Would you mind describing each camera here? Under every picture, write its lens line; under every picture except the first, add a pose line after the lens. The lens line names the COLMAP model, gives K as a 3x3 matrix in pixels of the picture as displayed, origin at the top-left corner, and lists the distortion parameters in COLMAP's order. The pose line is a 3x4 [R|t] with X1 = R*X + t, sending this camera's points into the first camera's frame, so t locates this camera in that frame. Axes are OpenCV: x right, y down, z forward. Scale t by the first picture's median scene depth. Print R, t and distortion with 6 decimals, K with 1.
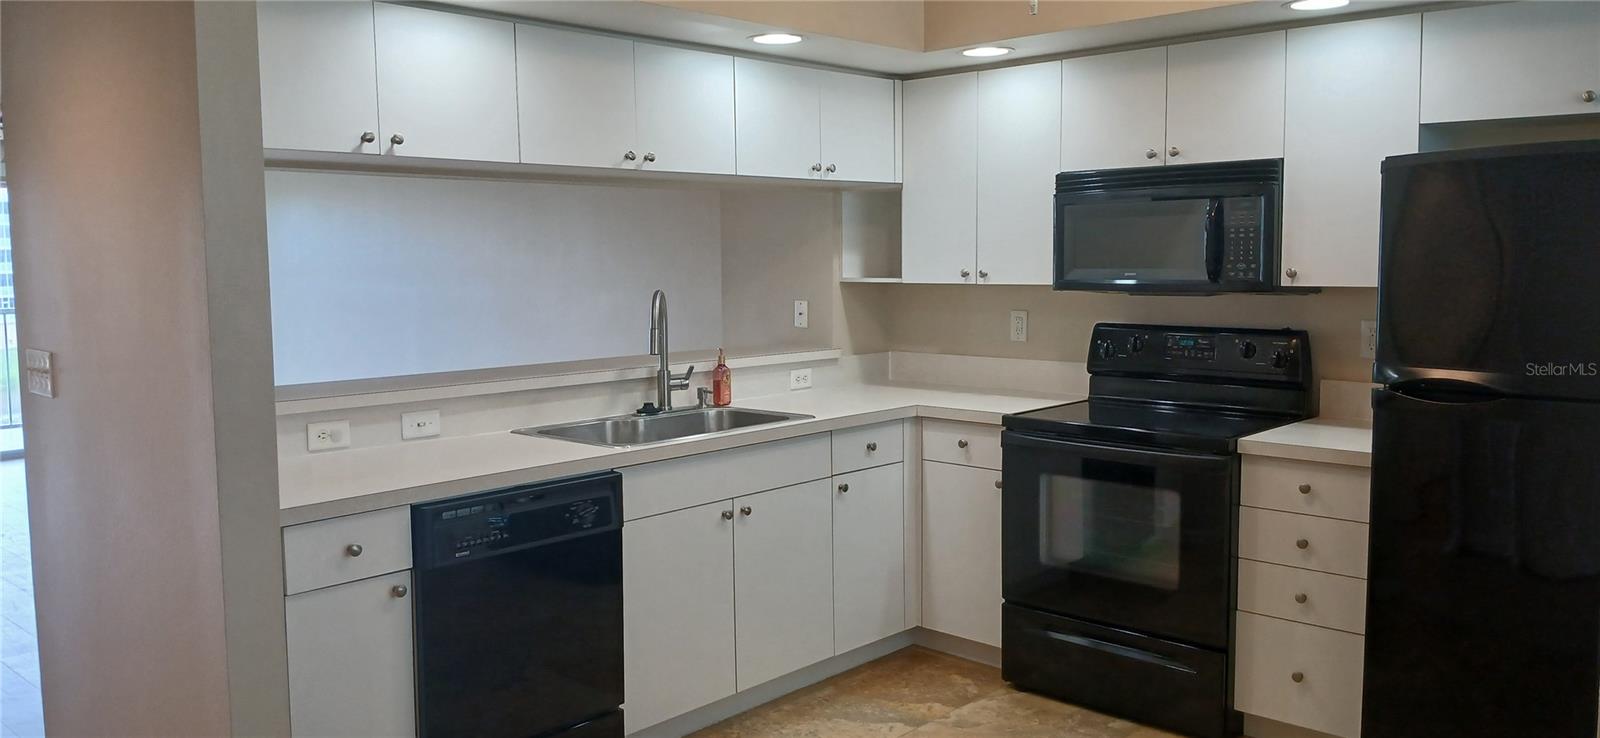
lens RADIAL K [[1204.2, 0, 797.5], [0, 1204.2, 357.2], [0, 0, 1]] dist [0.080425, -0.209492]
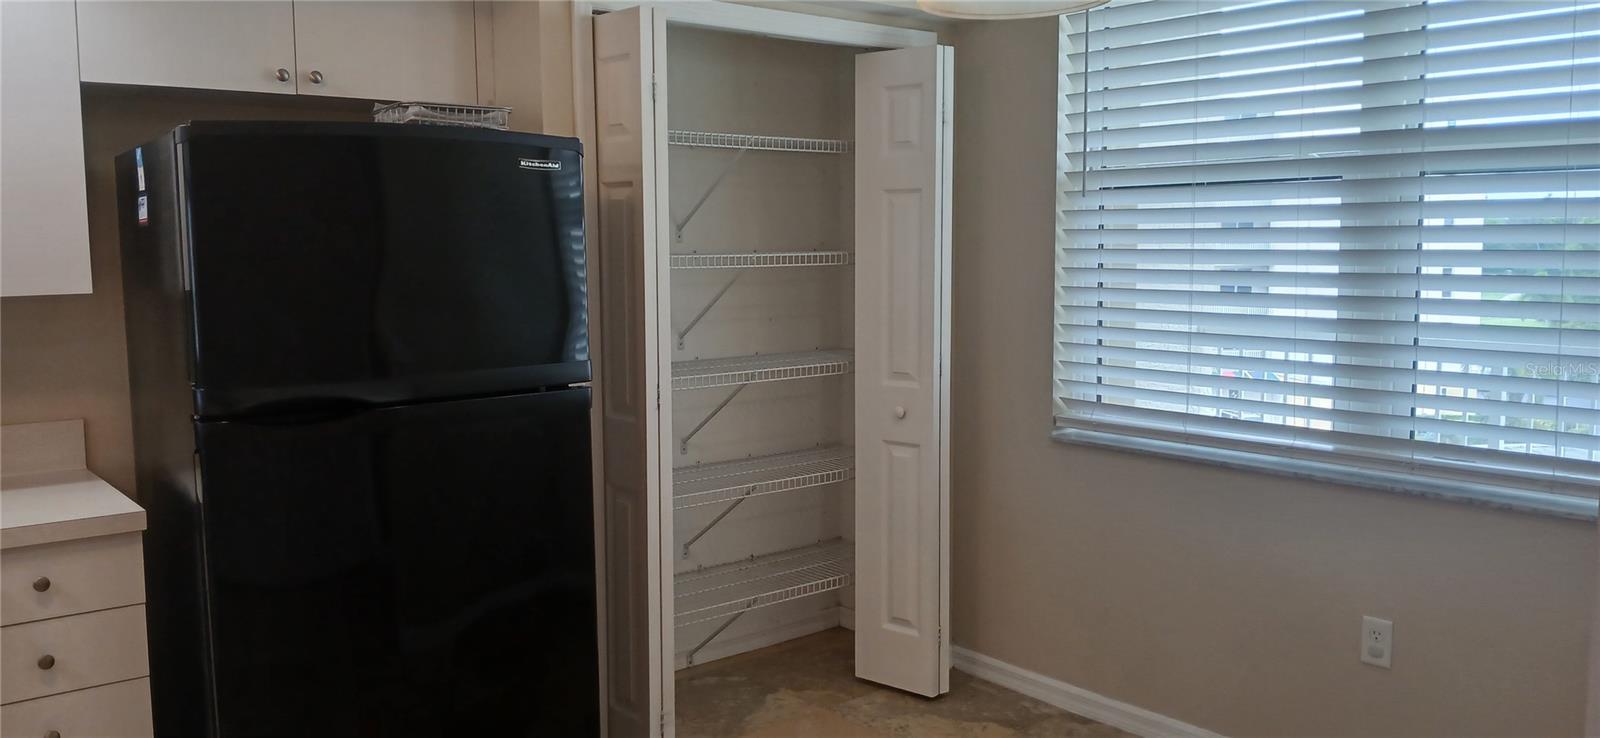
lens RADIAL K [[1213.9, 0, 797.6], [0, 1213.9, 360.7], [0, 0, 1]] dist [0.081064, -0.193527]
pose [[0.115324, -0.089371, 0.989299, -0.185758], [0.092182, 0.992609, 0.078924, -0.030882], [-0.989041, 0.082094, 0.122710, 0.402237]]
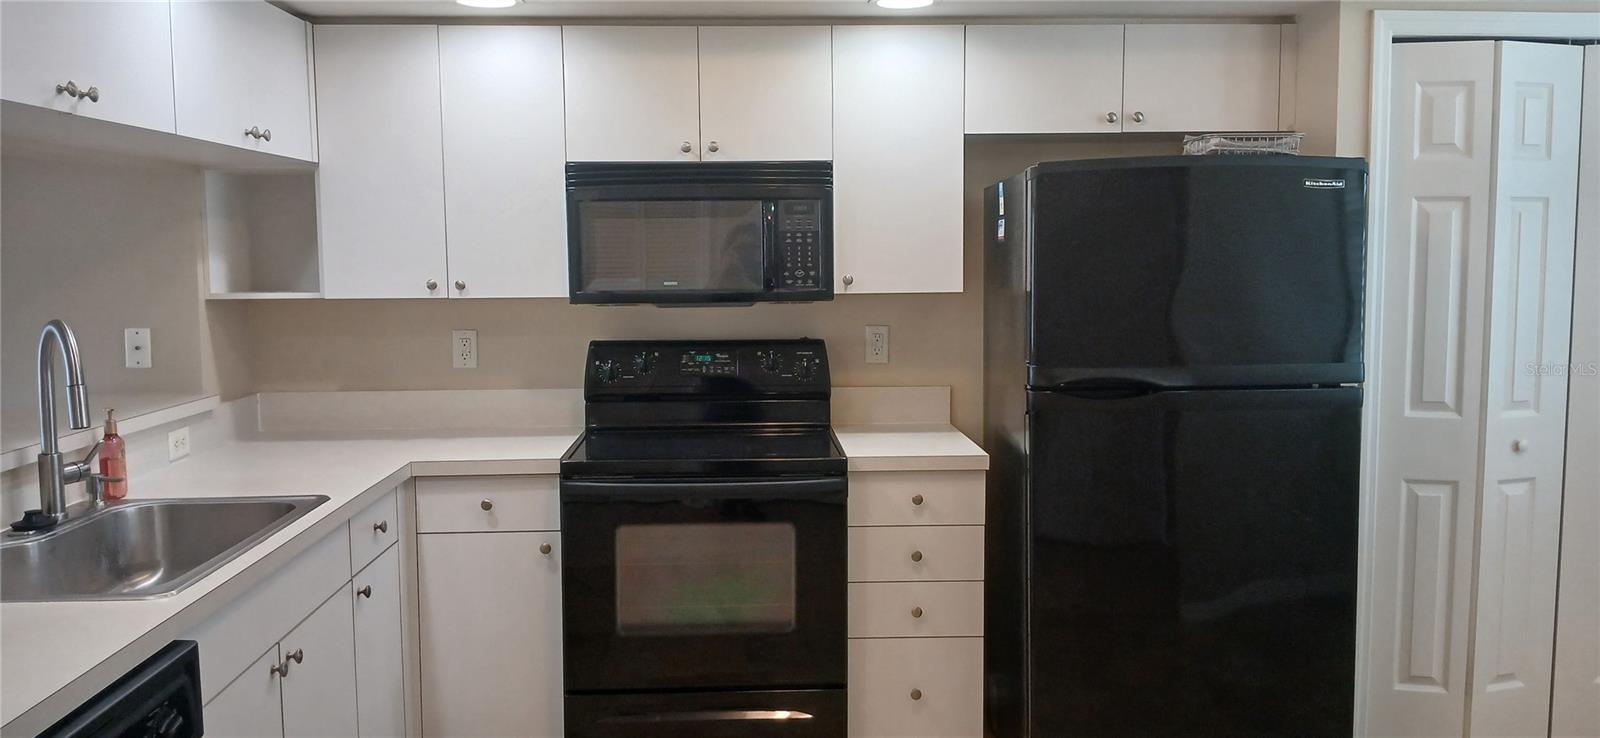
lens RADIAL K [[1213.9, 0, 797.6], [0, 1213.9, 360.7], [0, 0, 1]] dist [0.081064, -0.193527]
pose [[0.695737, -0.057858, 0.715963, -0.295638], [0.061883, 0.997873, 0.020505, -0.025462], [-0.715626, 0.030040, 0.697837, 0.326305]]
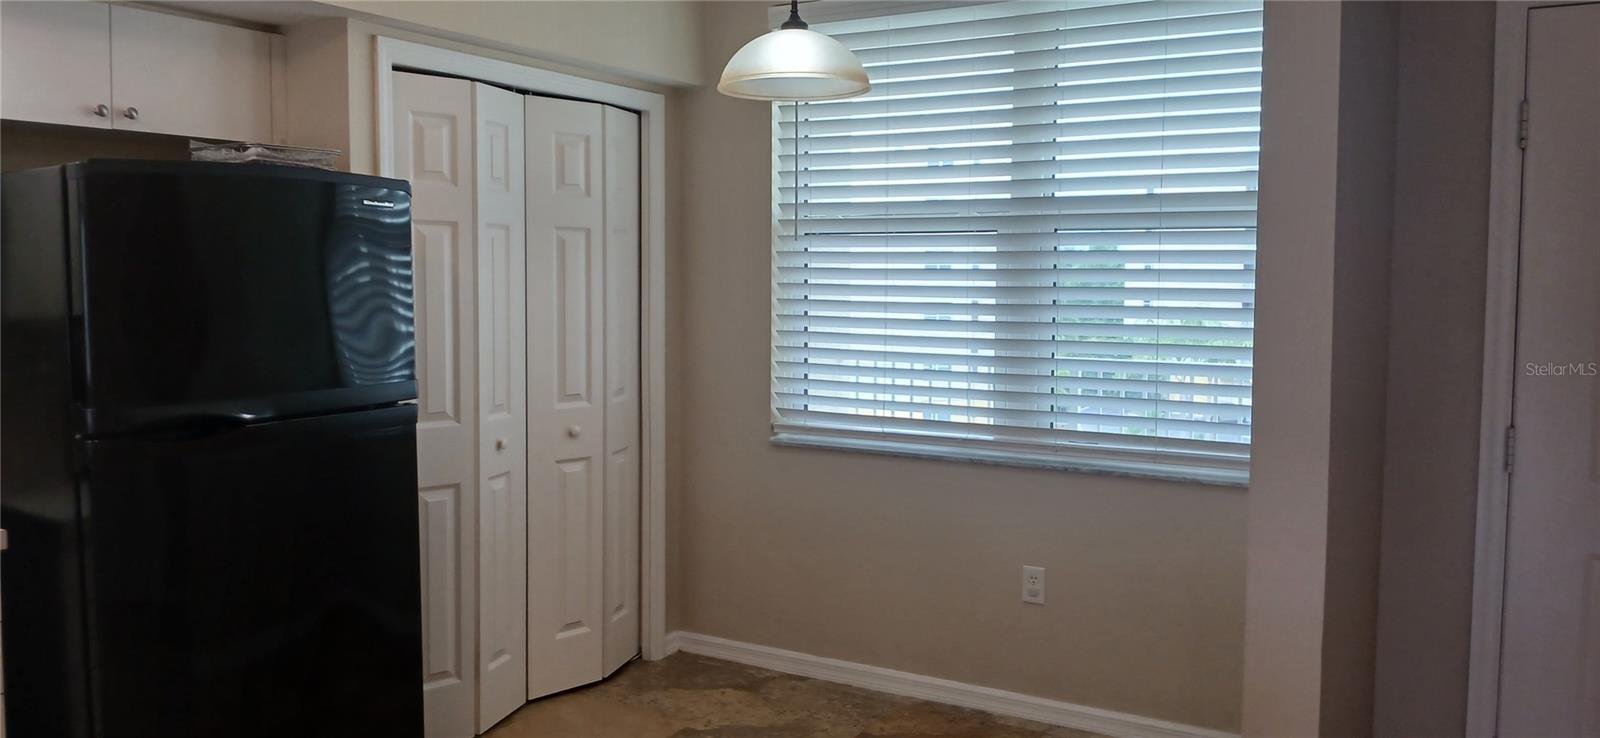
lens RADIAL K [[1204.2, 0, 797.5], [0, 1204.2, 357.2], [0, 0, 1]] dist [0.080425, -0.209492]
pose [[-0.230950, -0.062506, 0.970956, -0.314551], [0.080751, 0.993260, 0.083149, -0.046880], [-0.969609, 0.097609, -0.224346, 0.548589]]
